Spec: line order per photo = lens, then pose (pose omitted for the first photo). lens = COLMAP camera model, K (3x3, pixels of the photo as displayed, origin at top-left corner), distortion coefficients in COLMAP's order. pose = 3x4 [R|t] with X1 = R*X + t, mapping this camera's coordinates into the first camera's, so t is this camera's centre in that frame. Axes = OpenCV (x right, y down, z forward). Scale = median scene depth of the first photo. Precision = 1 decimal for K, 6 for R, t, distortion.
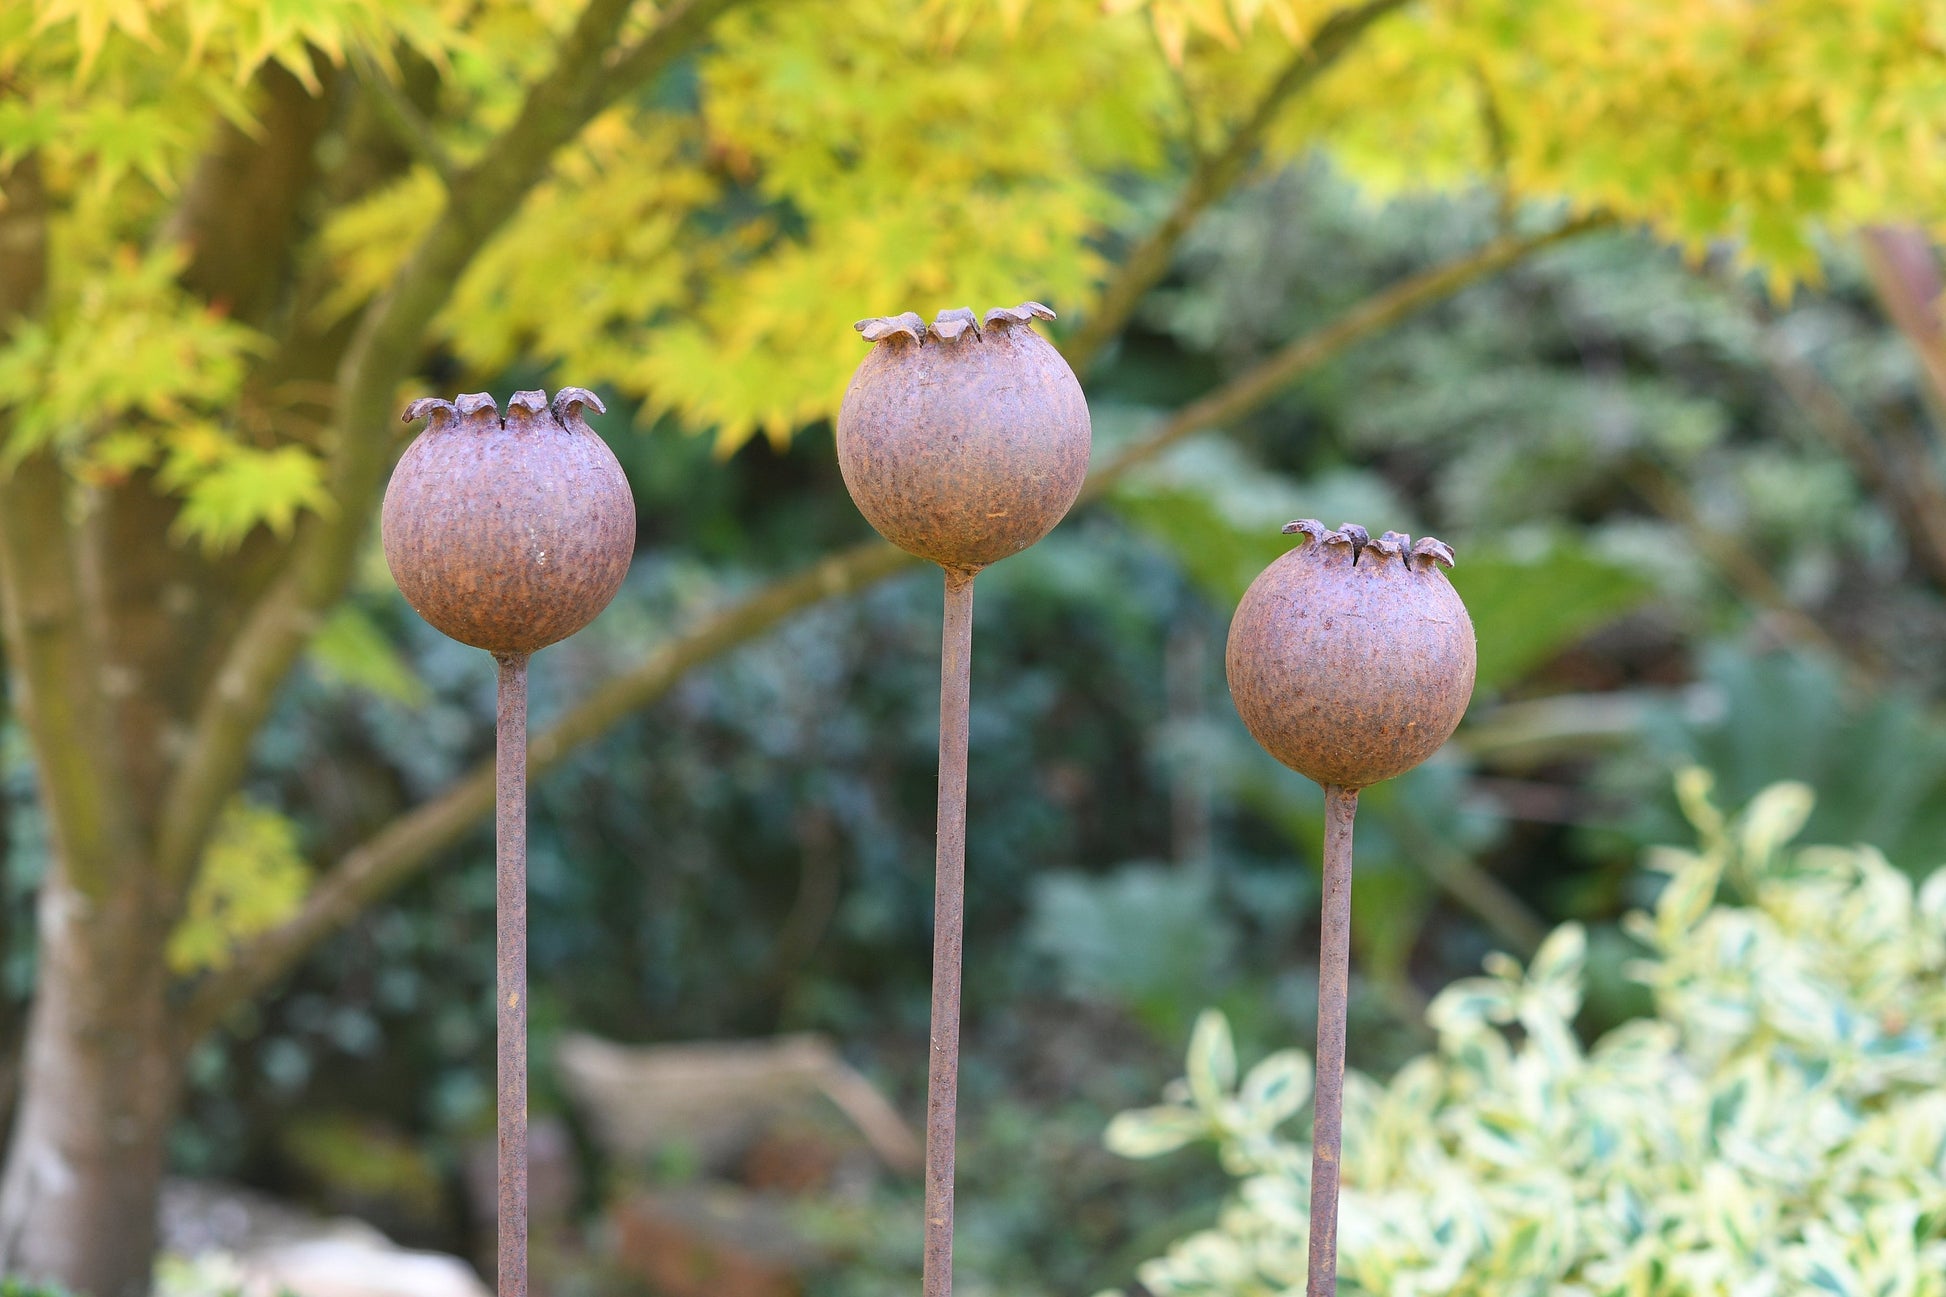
lens RADIAL K [[5022.3, 0, 973.0], [0, 5022.3, 648.5], [0, 0, 1]] dist [0.033853, -1.742579]
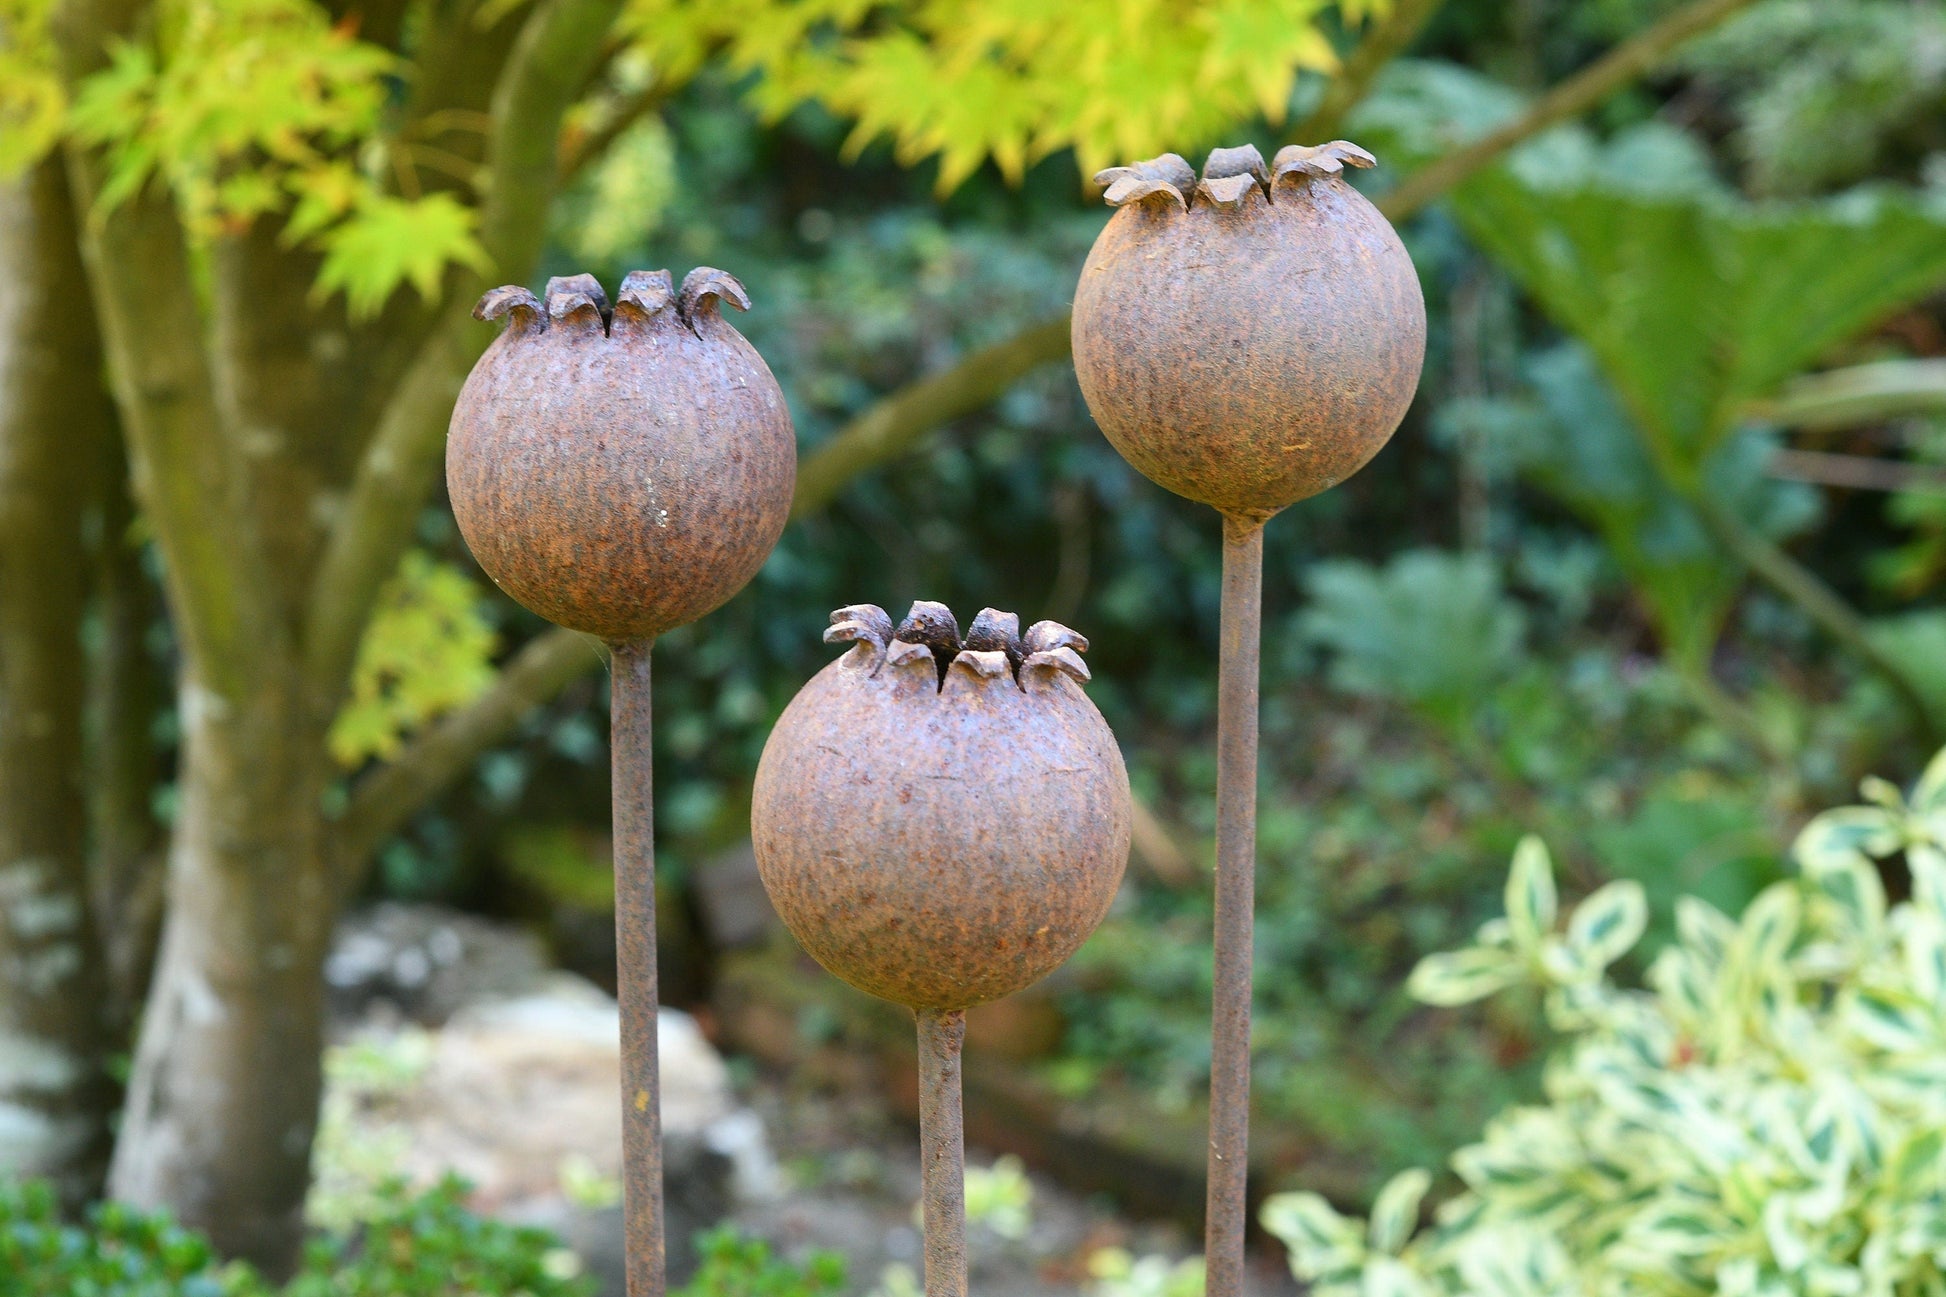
lens RADIAL K [[5022.3, 0, 973.0], [0, 5022.3, 648.5], [0, 0, 1]] dist [0.033853, -1.742579]
pose [[0.998608, -0.009280, -0.051917, -0.004321], [0.013553, 0.996493, 0.082570, -0.057578], [0.050968, -0.083159, 0.995232, 0.281578]]
